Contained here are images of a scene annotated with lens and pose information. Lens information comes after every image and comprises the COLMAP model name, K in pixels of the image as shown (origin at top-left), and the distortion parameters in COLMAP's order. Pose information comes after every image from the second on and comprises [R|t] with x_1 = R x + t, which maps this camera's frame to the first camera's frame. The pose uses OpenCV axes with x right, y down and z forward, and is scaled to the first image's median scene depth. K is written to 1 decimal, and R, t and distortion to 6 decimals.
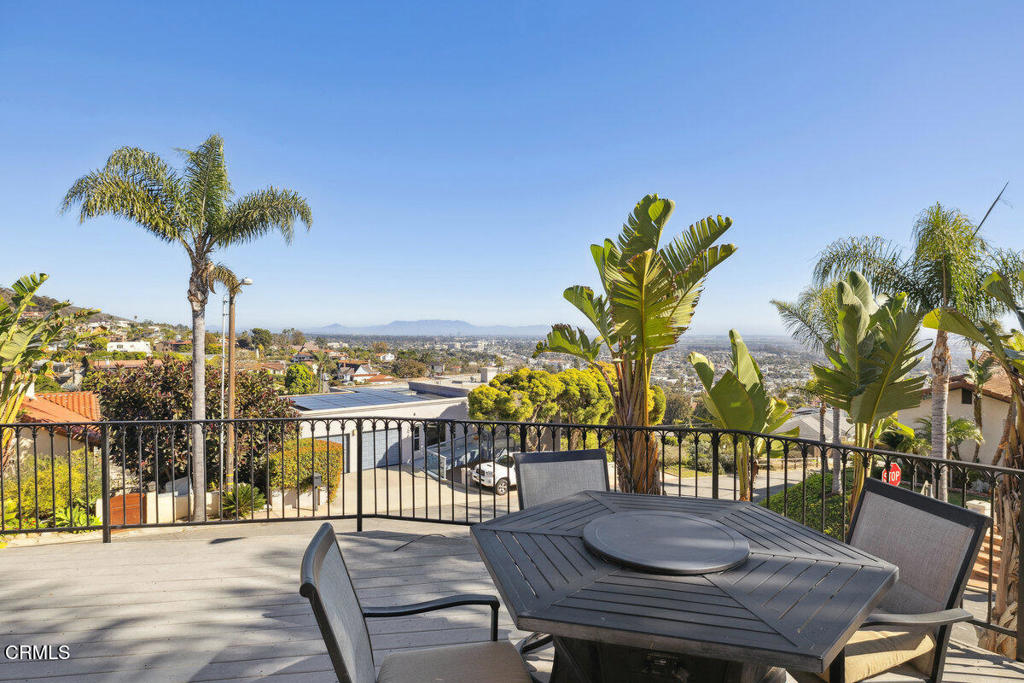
lens RADIAL K [[570.7, 0, 517.5], [0, 570.7, 341.3], [0, 0, 1]] dist [-0.003663, -0.001067]
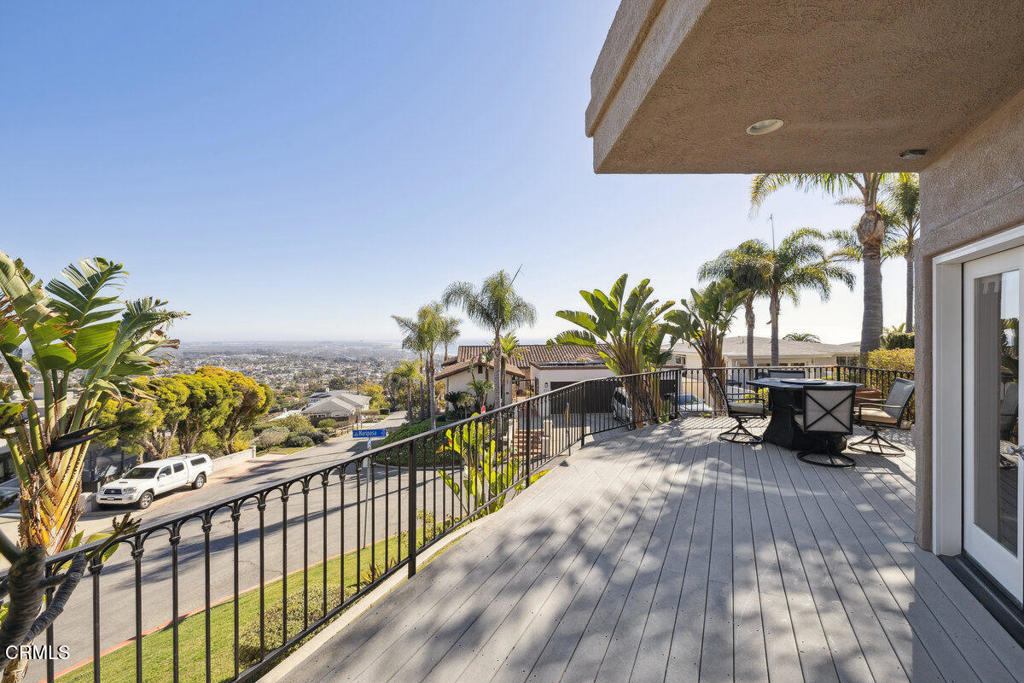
lens RADIAL K [[433.6, 0, 508.8], [0, 433.6, 338.5], [0, 0, 1]] dist [0.000759, 0.000015]
pose [[0.570245, -0.012181, 0.821384, -0.249215], [0.024705, 0.999692, -0.002326, -0.000659], [-0.821103, 0.021618, 0.570370, 0.066645]]
